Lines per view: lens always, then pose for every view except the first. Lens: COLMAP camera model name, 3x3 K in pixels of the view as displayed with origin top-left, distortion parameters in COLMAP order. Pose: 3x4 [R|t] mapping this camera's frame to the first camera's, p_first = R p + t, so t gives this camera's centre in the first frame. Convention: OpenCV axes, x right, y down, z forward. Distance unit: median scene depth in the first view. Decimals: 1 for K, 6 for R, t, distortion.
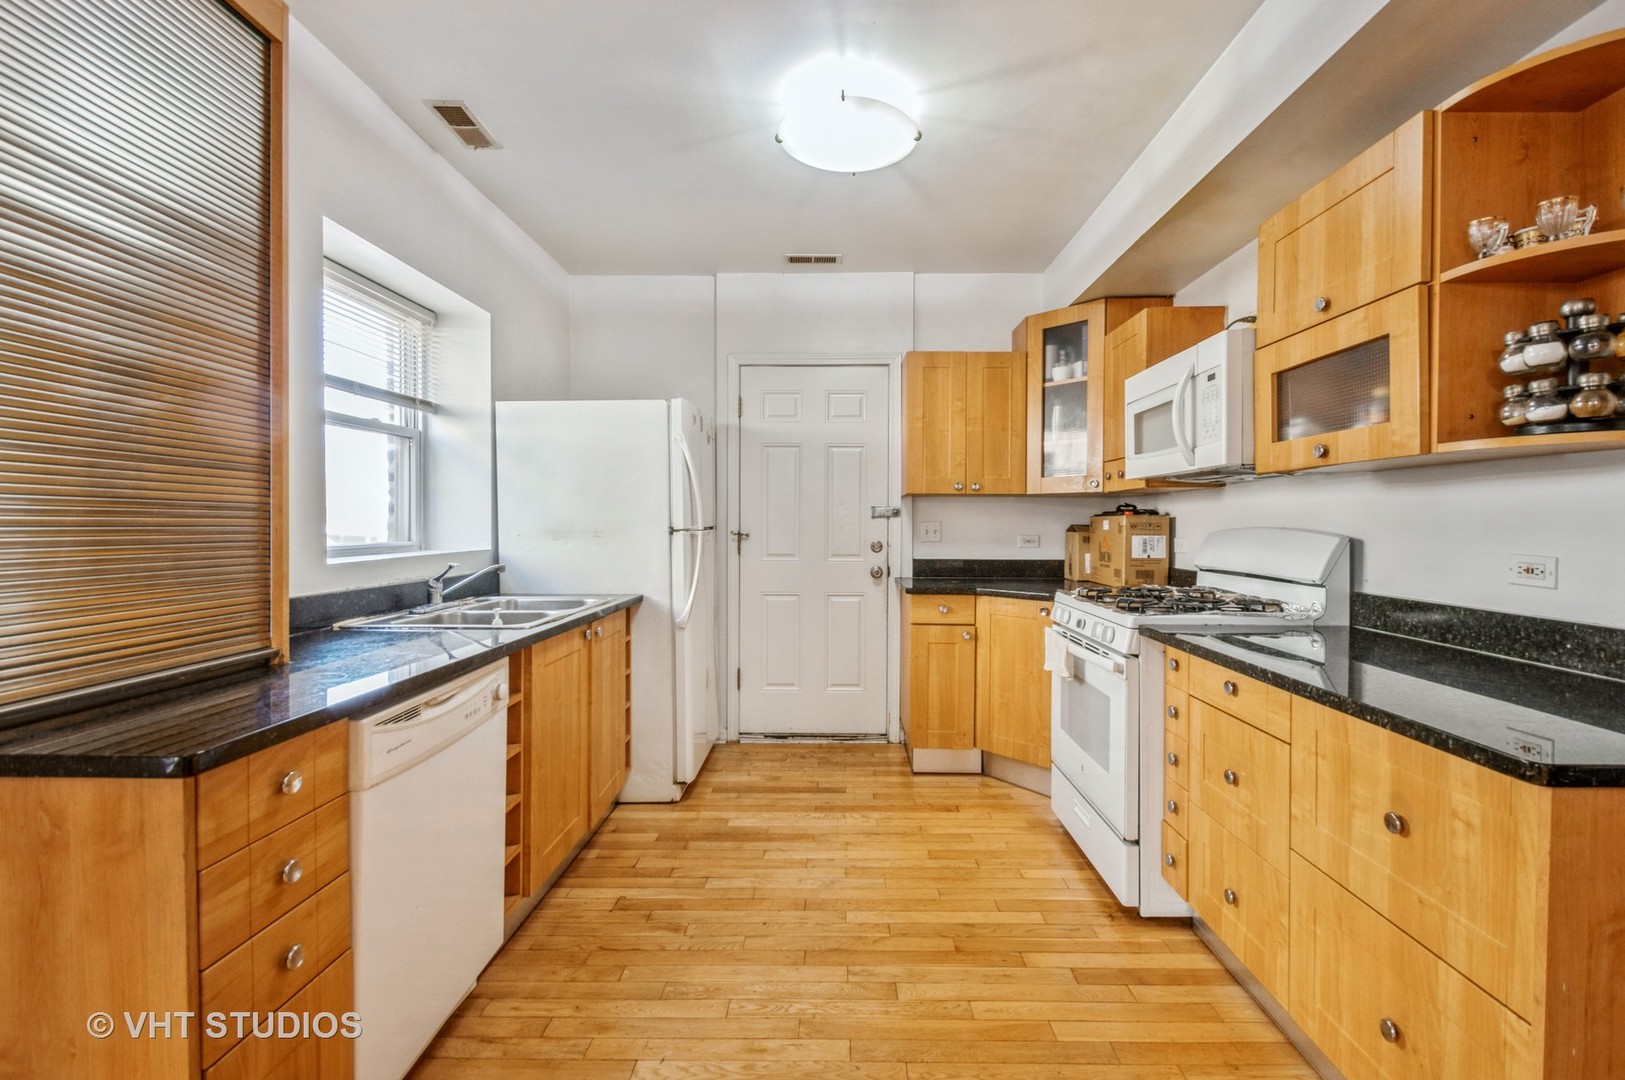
lens RADIAL K [[716.6, 0, 836.0], [0, 716.6, 536.2], [0, 0, 1]] dist [0.029540, -0.014197]
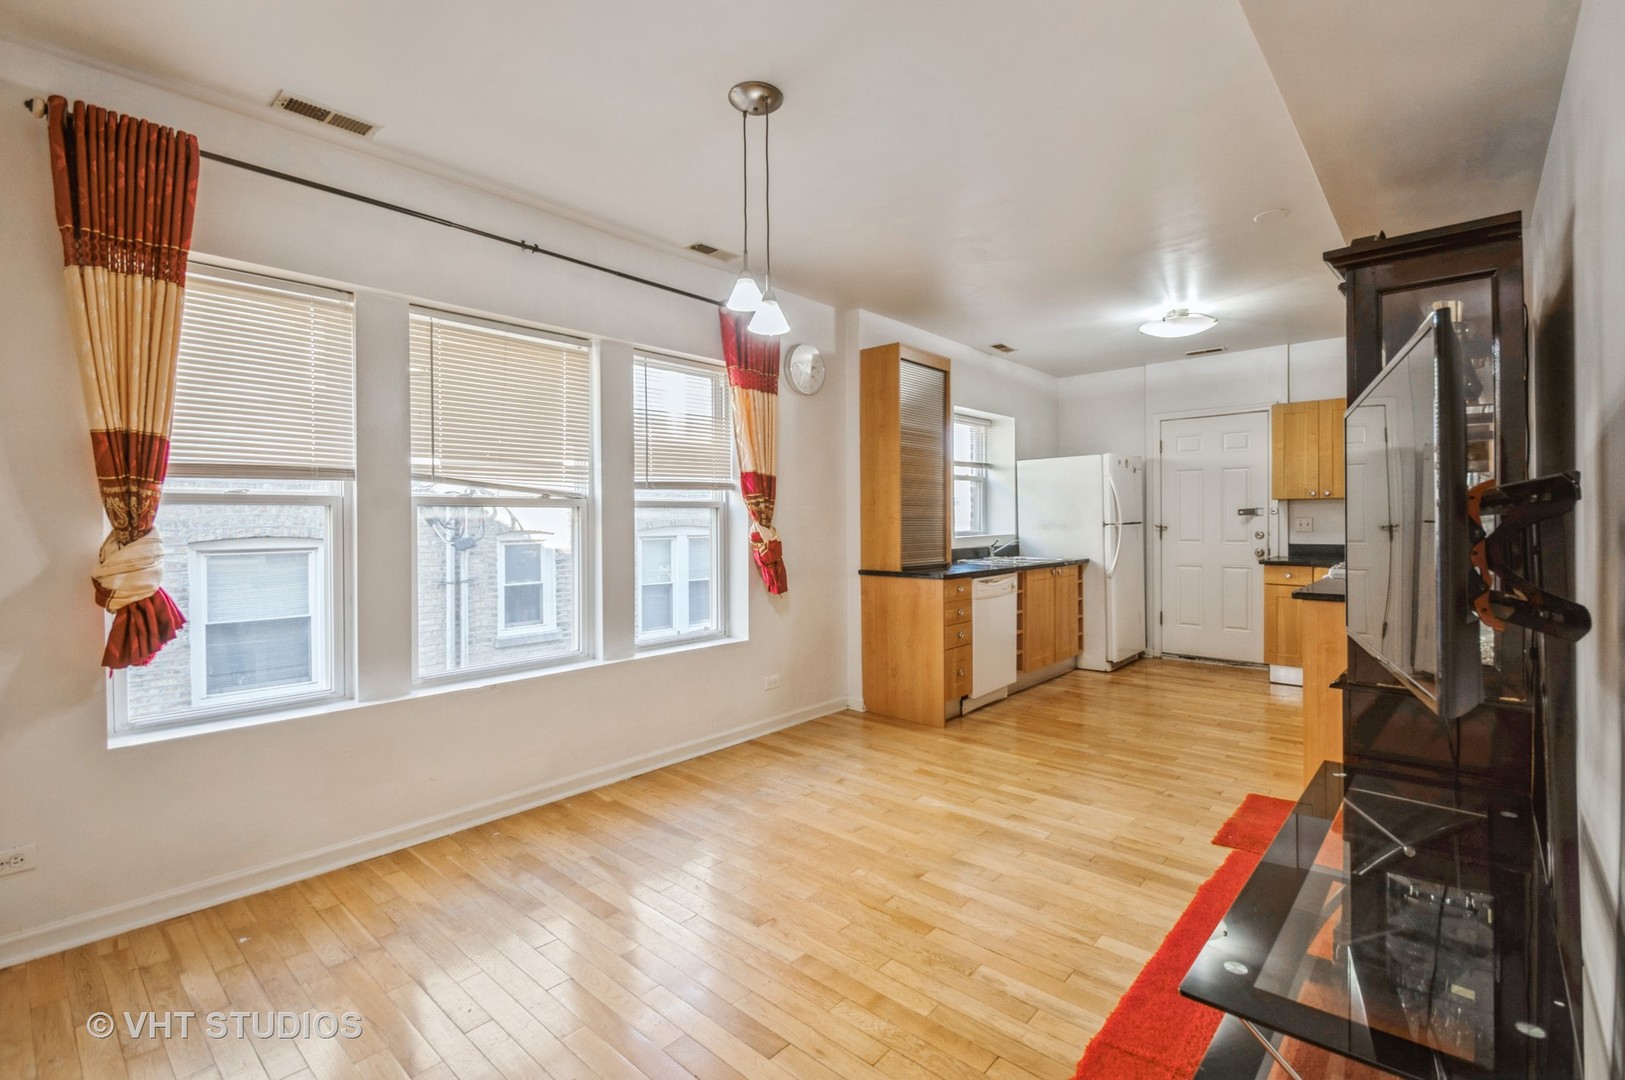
lens RADIAL K [[725.1, 0, 815.0], [0, 725.1, 527.3], [0, 0, 1]] dist [0.000873, 0.000011]
pose [[0.741171, -0.001709, -0.671314, 0.472673], [-0.002104, 0.999986, -0.004869, 0.010105], [0.671313, 0.005021, 0.741157, -0.886526]]
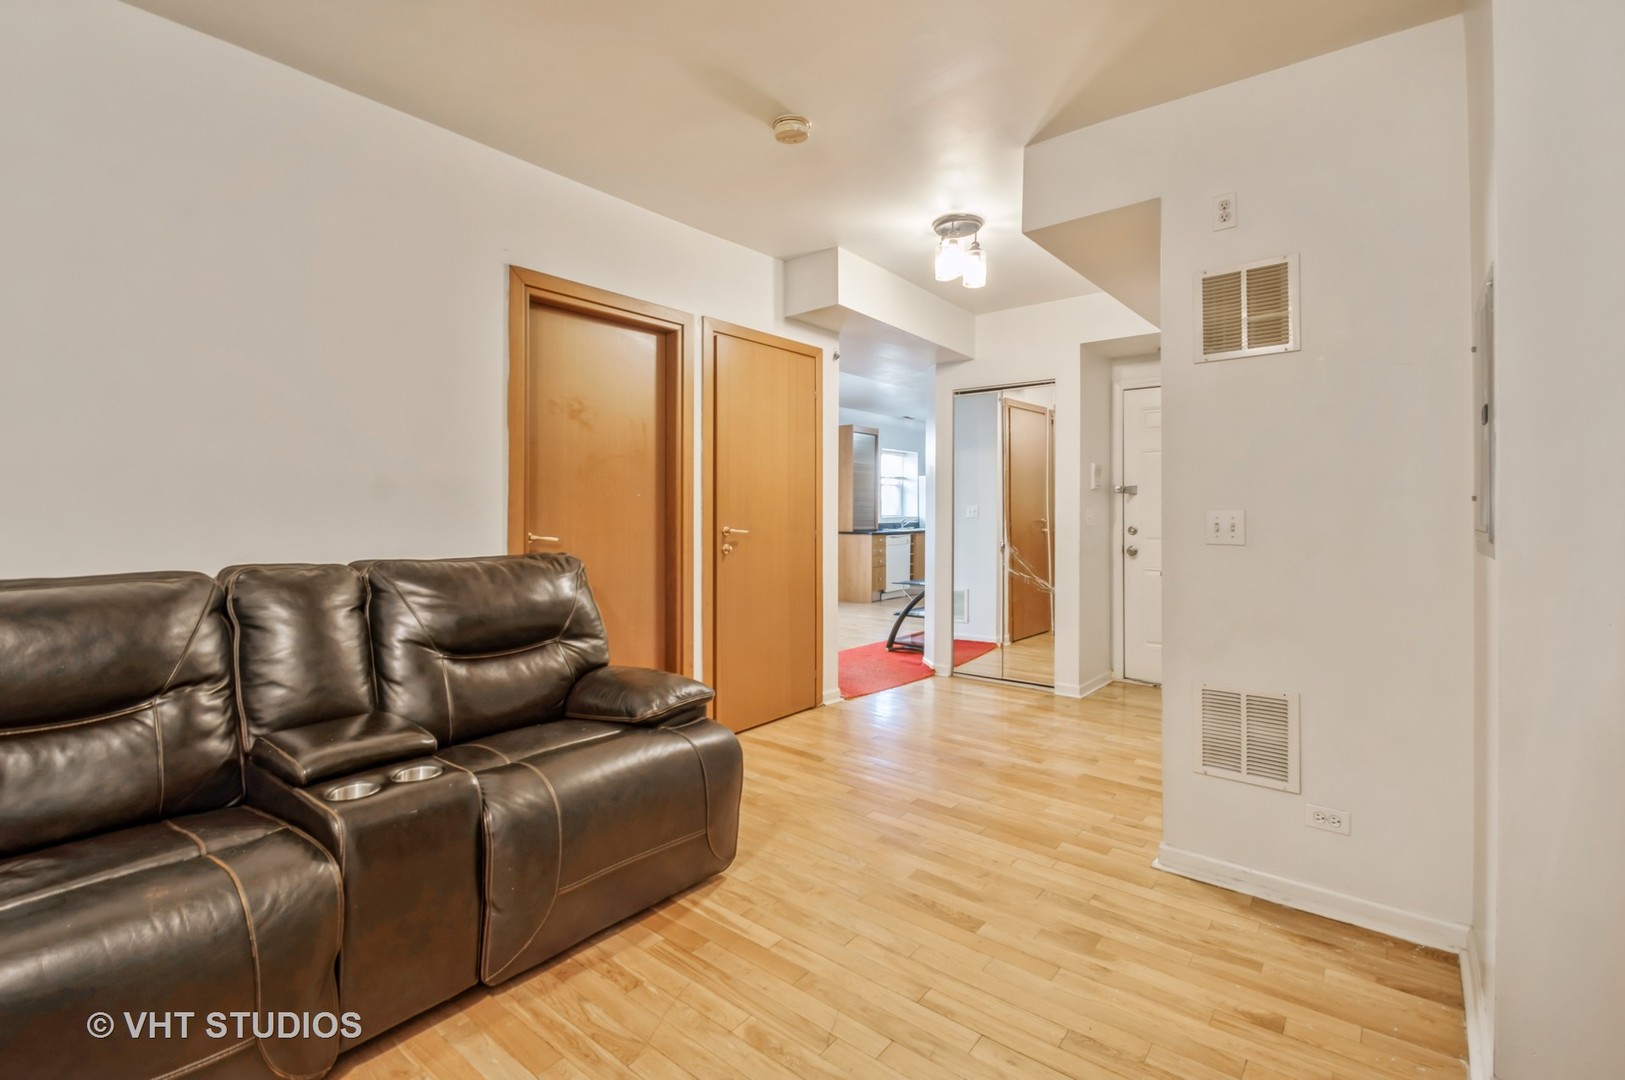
lens RADIAL K [[732.9, 0, 844.7], [0, 732.9, 510.8], [0, 0, 1]] dist [0.018352, -0.000283]
pose [[0.793618, -0.000885, -0.608416, 1.516003], [-0.007900, 0.999900, -0.011759, 0.037980], [0.608365, 0.014138, 0.793531, -2.217221]]
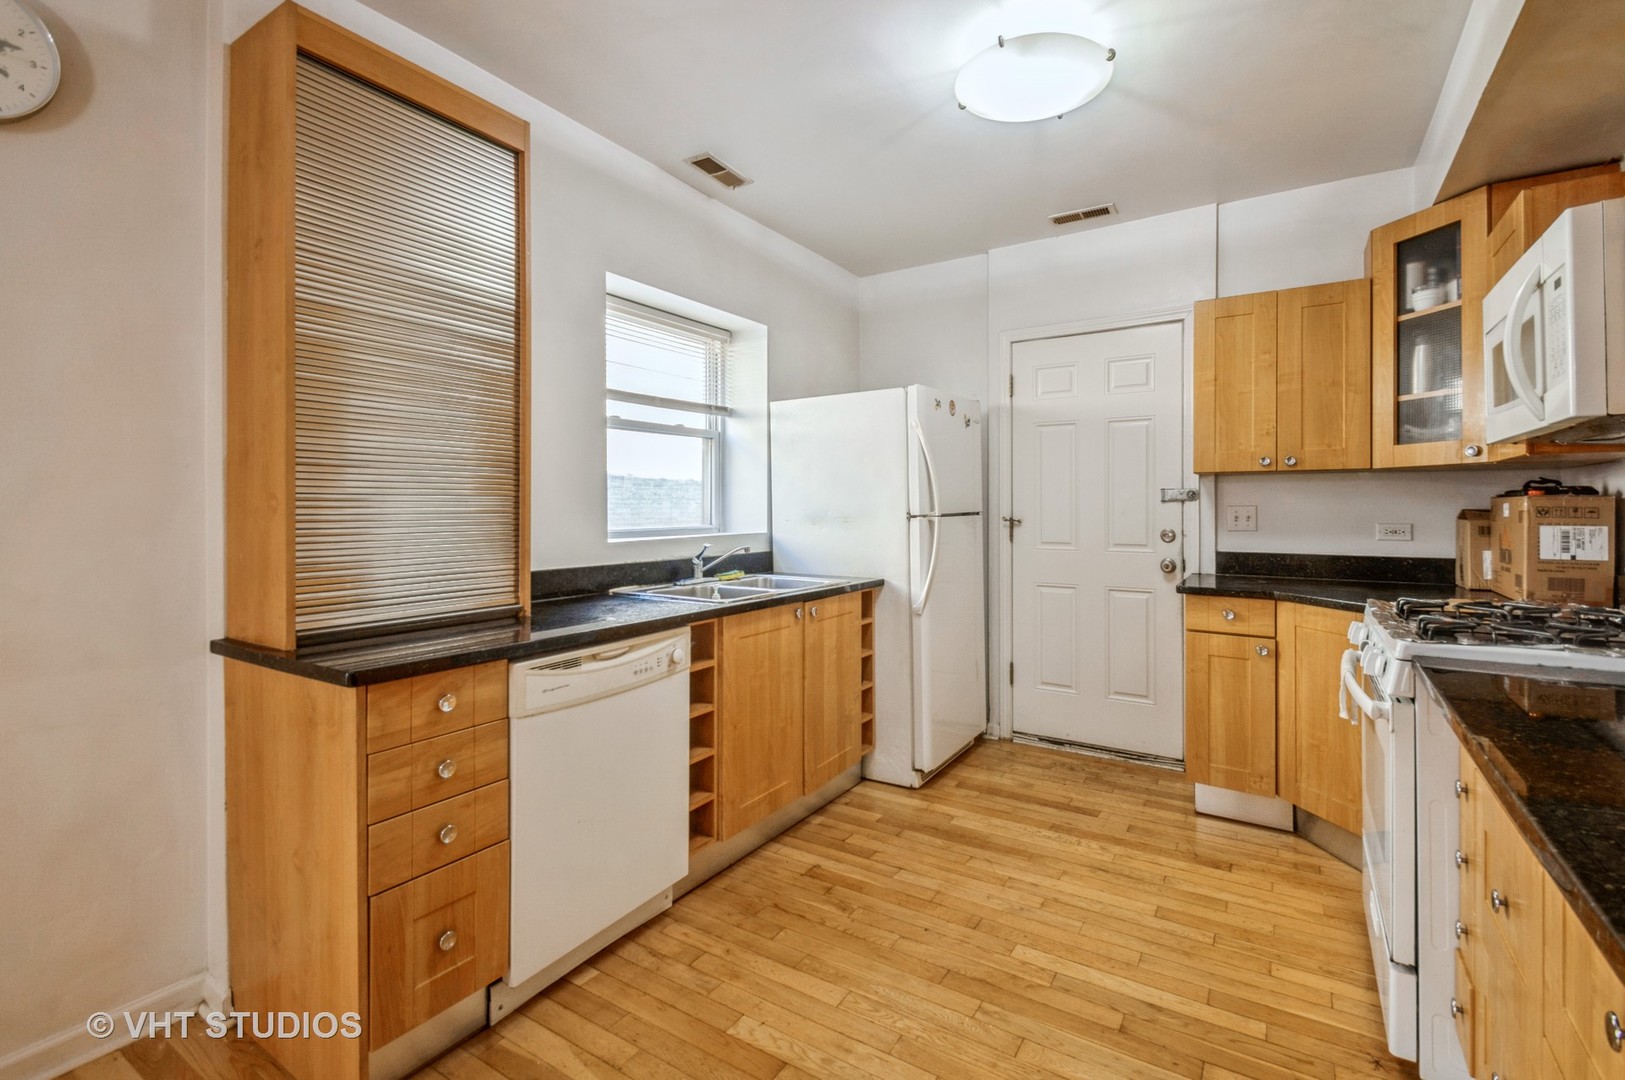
lens RADIAL K [[732.9, 0, 844.7], [0, 732.9, 510.8], [0, 0, 1]] dist [0.018352, -0.000283]
pose [[0.856533, -0.001285, -0.516090, 0.221756], [-0.005729, 0.999912, -0.011999, -0.002994], [0.516060, 0.013234, 0.856450, 0.073374]]
